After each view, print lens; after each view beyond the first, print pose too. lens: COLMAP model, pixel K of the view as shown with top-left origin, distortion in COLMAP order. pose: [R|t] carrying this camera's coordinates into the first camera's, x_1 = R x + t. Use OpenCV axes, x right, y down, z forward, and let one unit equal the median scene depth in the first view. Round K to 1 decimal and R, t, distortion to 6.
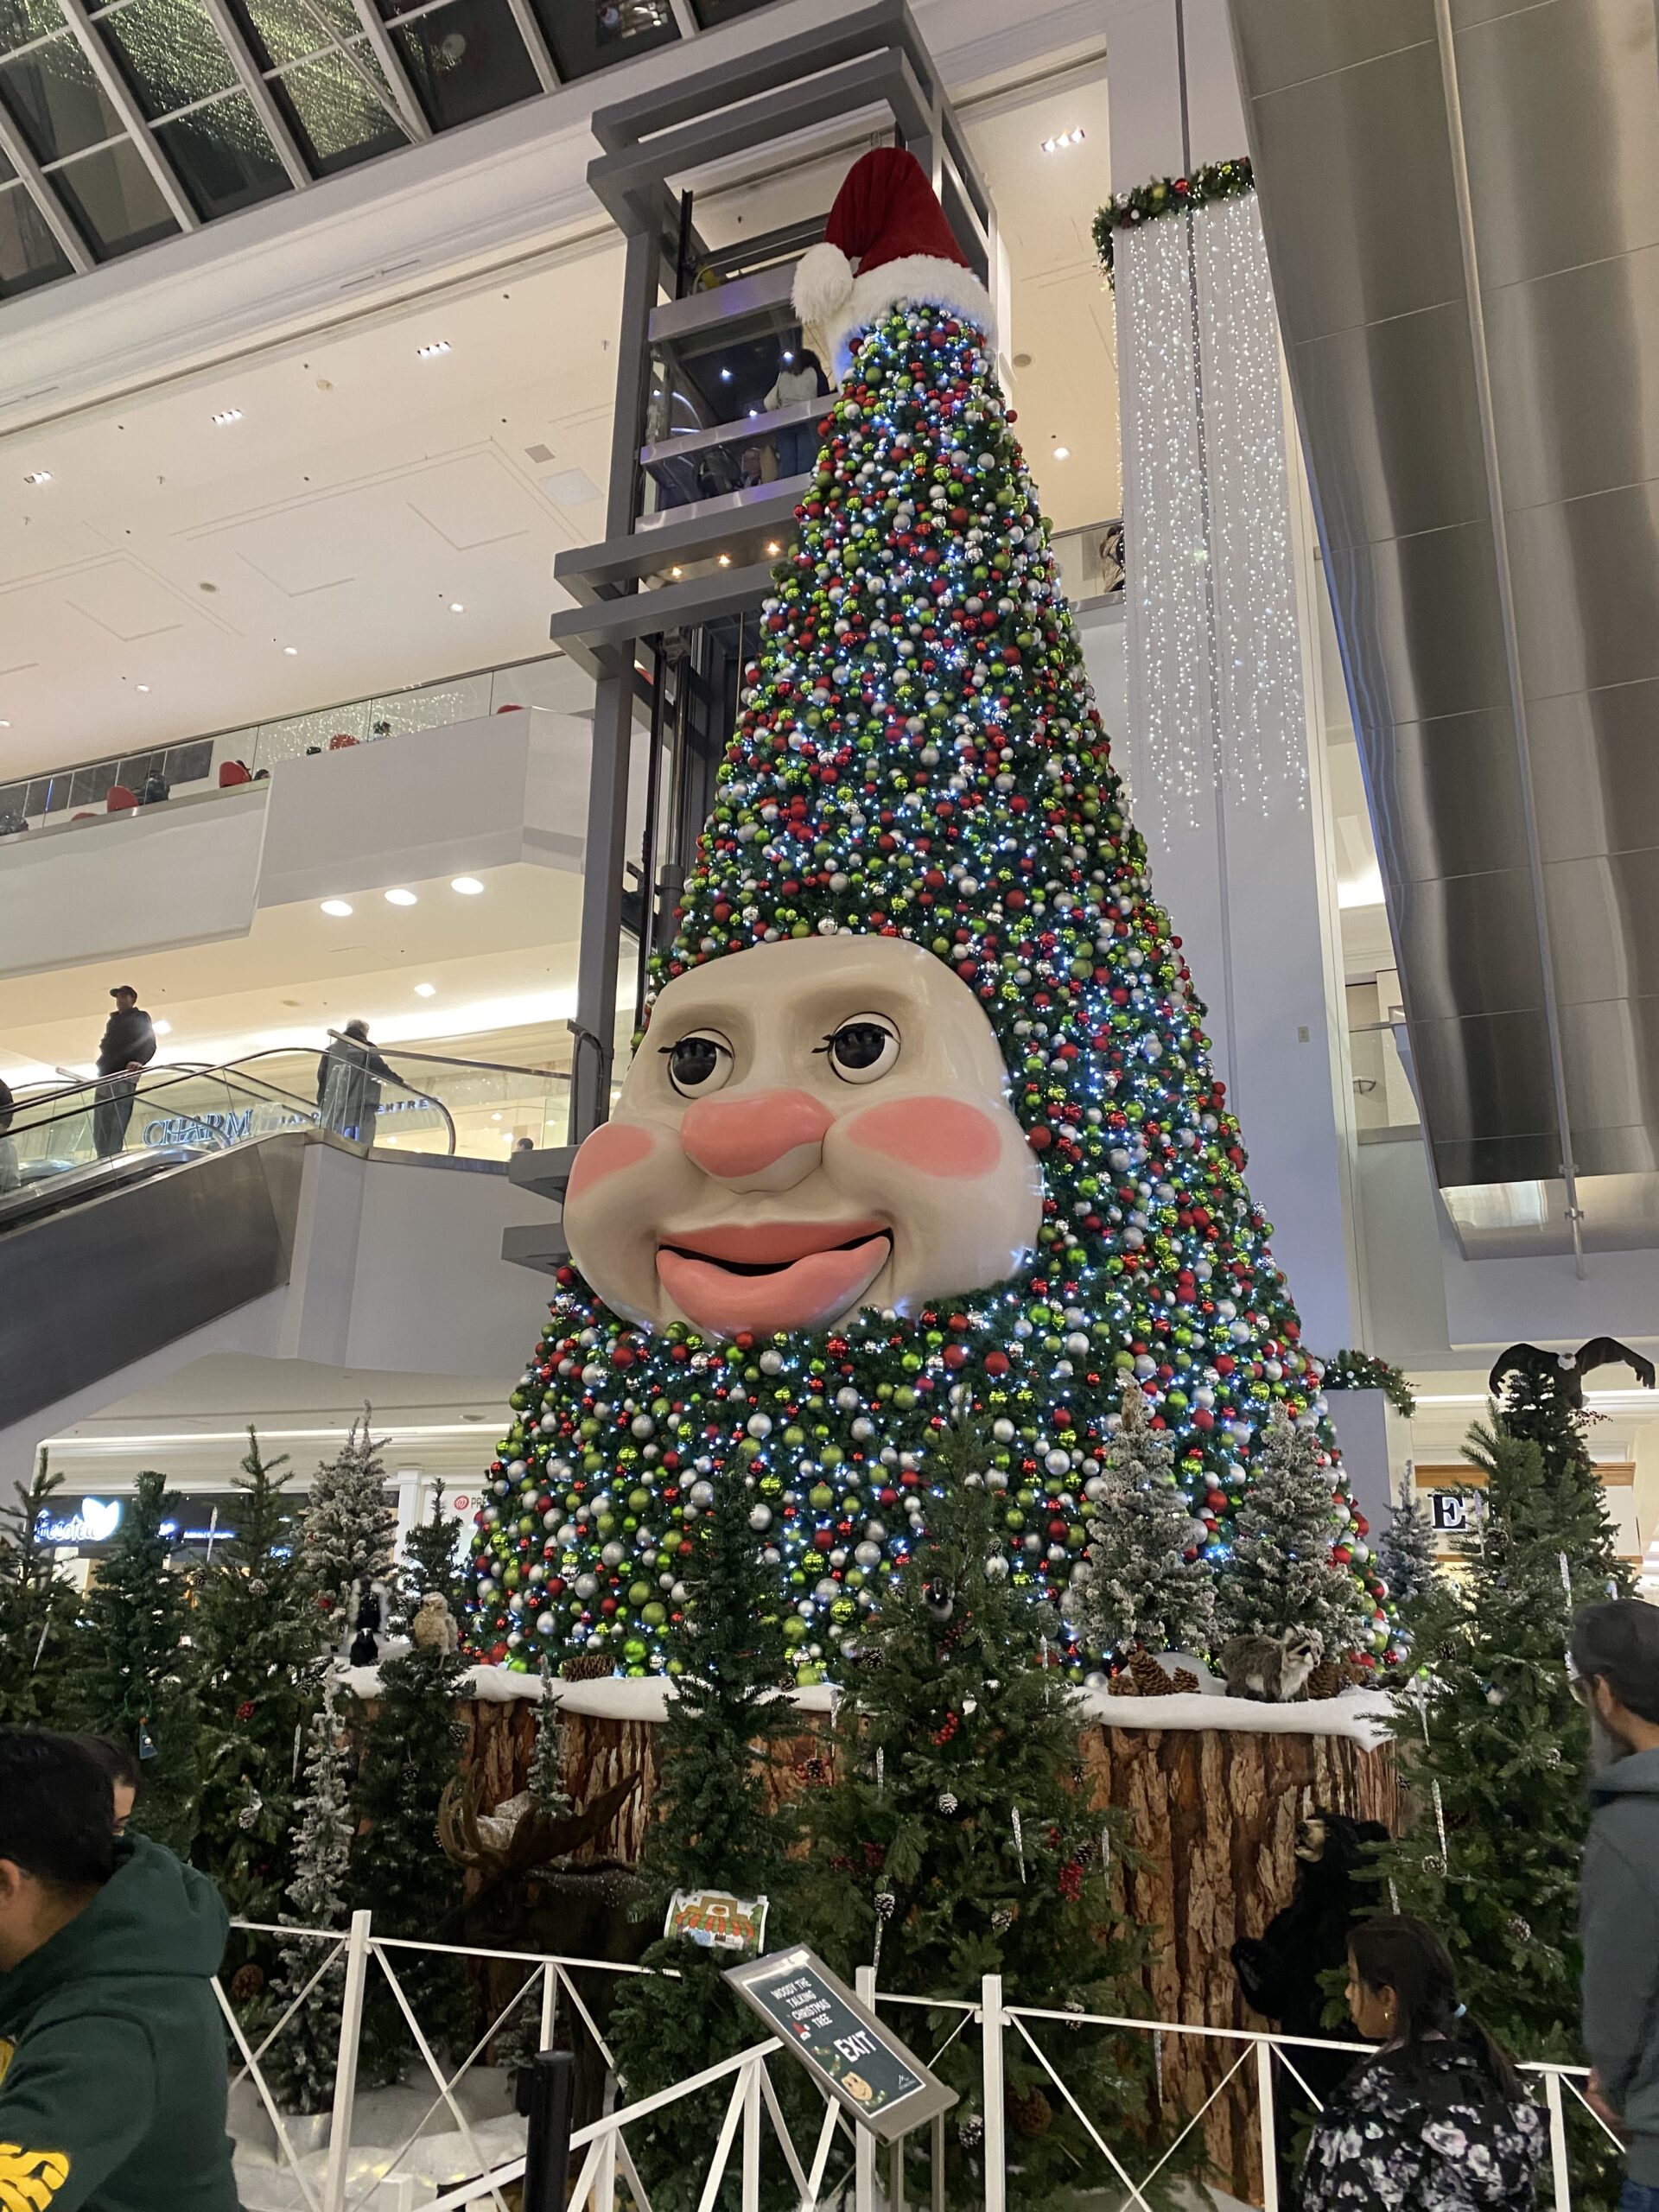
lens RADIAL K [[1669.8, 0, 787.7], [0, 1669.8, 1069.8], [0, 0, 1]] dist [0.065667, -0.037716]
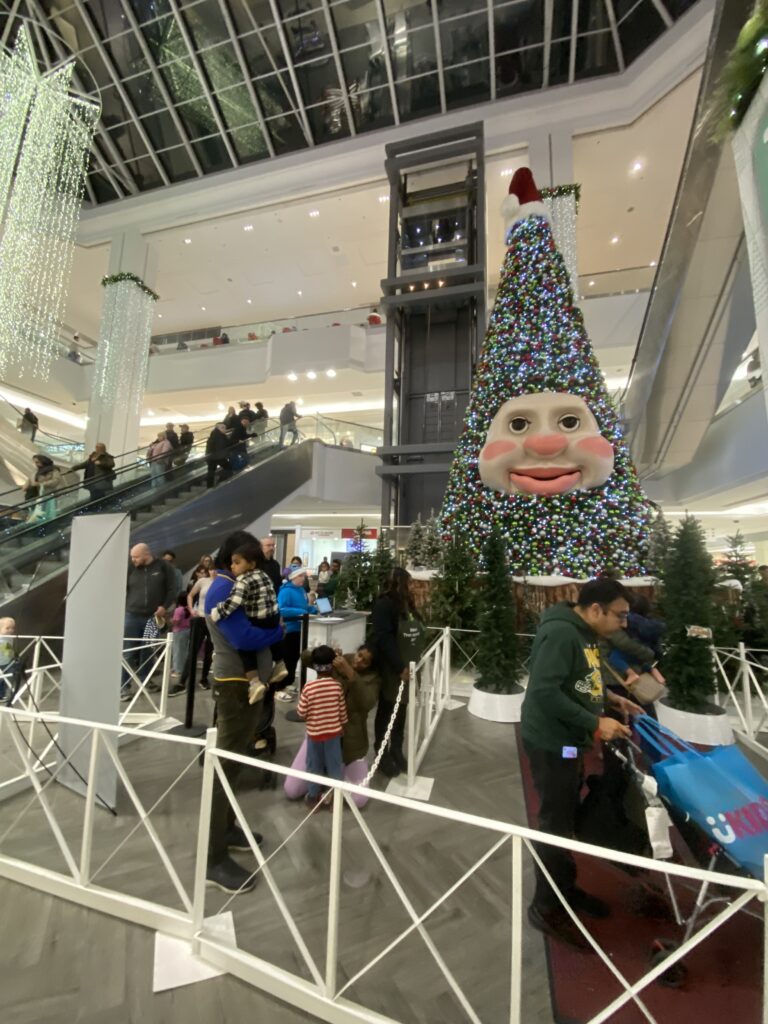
lens RADIAL K [[414.1, 0, 378.5], [0, 414.1, 505.7], [0, 0, 1]] dist [0.010549, -0.001802]
pose [[0.989131, 0.027943, 0.144356, -0.513944], [-0.053423, 0.982979, 0.175782, 0.029305], [-0.136987, -0.181583, 0.973787, 0.083551]]
